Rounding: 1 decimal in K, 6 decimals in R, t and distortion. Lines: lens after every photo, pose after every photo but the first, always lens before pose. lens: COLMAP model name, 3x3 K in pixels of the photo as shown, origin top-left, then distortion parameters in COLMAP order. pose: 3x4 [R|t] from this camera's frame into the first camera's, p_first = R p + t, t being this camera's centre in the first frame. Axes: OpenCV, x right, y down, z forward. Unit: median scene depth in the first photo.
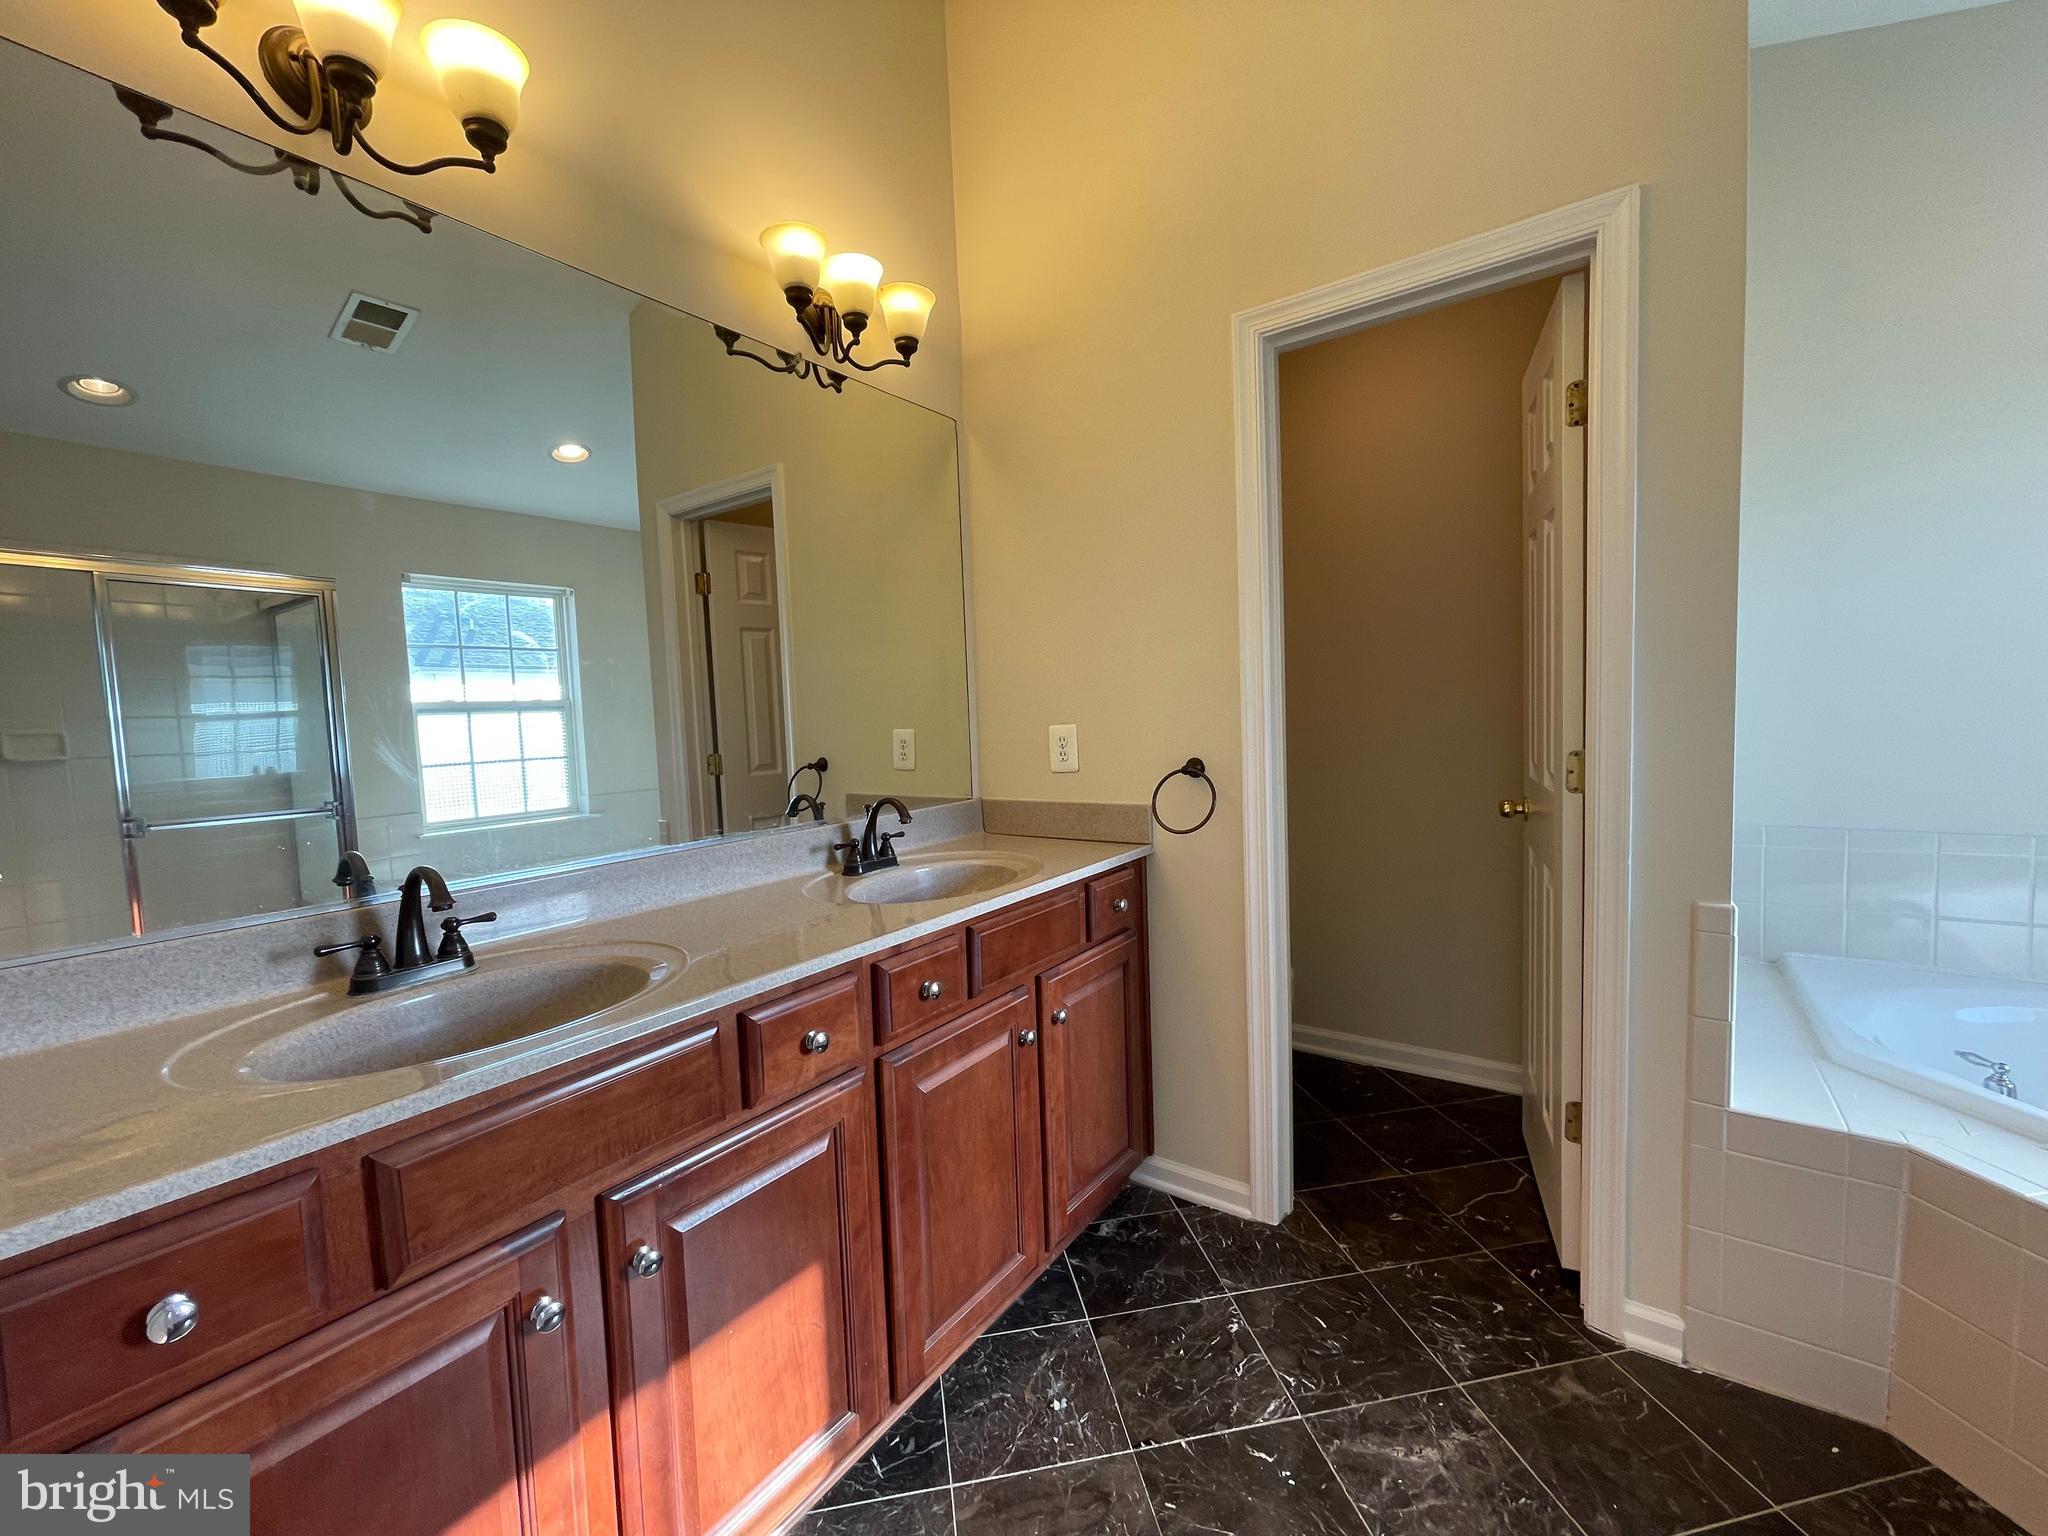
lens RADIAL K [[828.7, 0, 1016.3], [0, 828.7, 765.8], [0, 0, 1]] dist [0.001120, -0.002500]
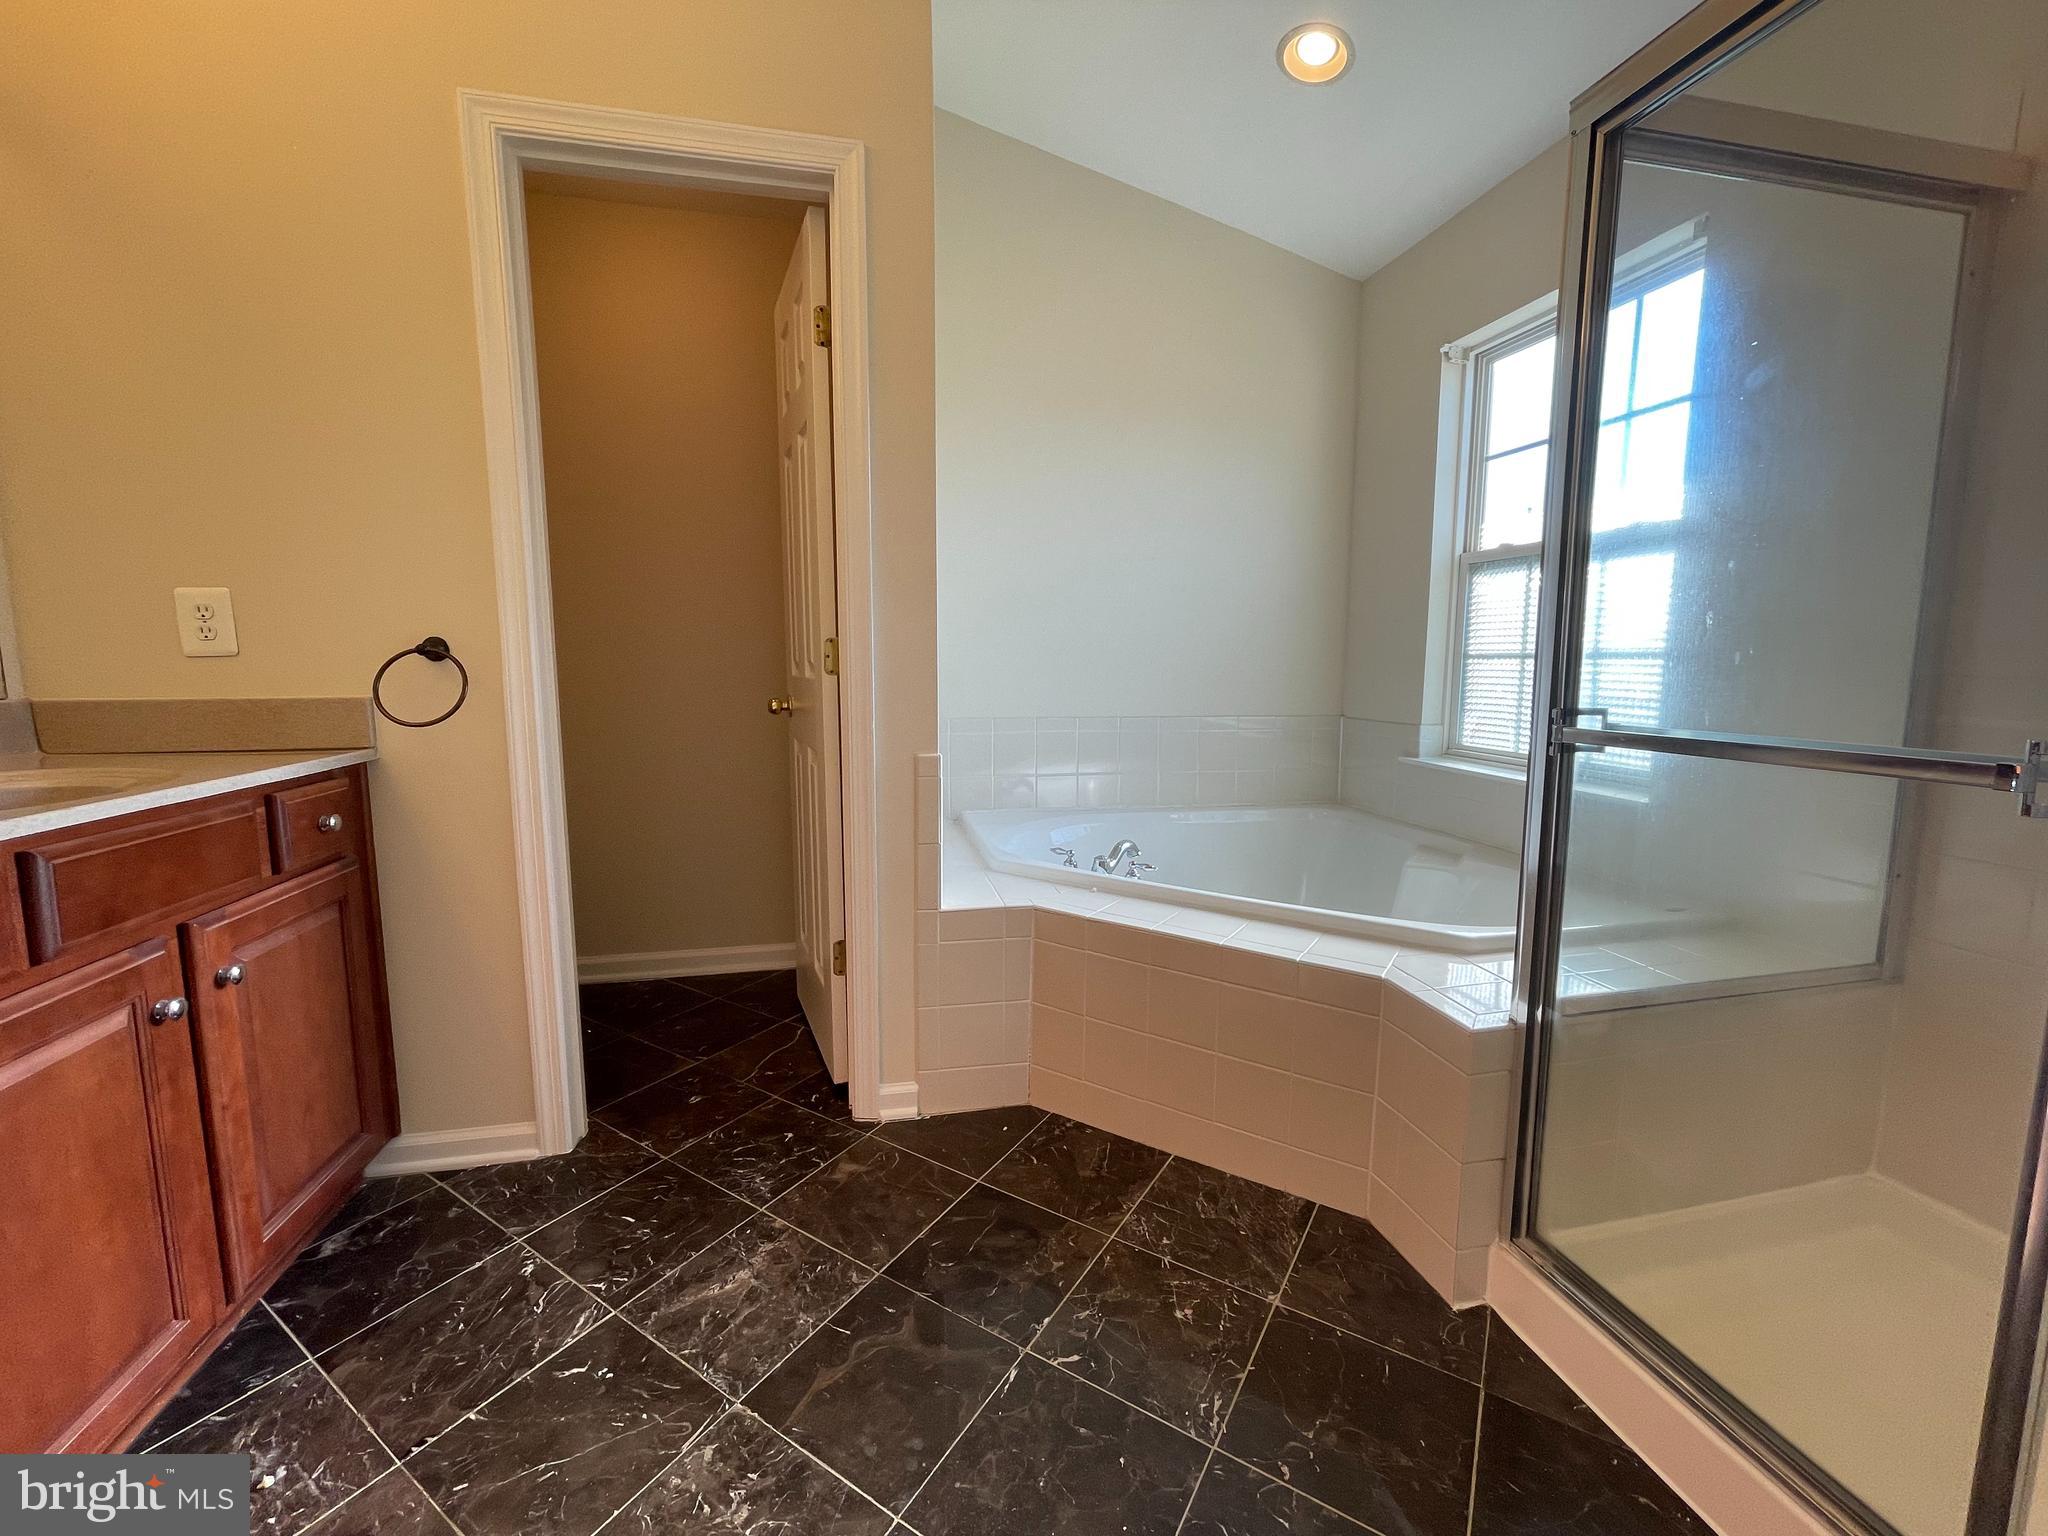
lens RADIAL K [[828.7, 0, 1027.8], [0, 828.7, 765.1], [0, 0, 1]] dist [0.001120, -0.002500]
pose [[0.663677, -0.054380, 0.746040, -0.013025], [0.019839, 0.998283, 0.055118, 0.098484], [-0.747756, -0.021780, 0.663616, 0.024669]]
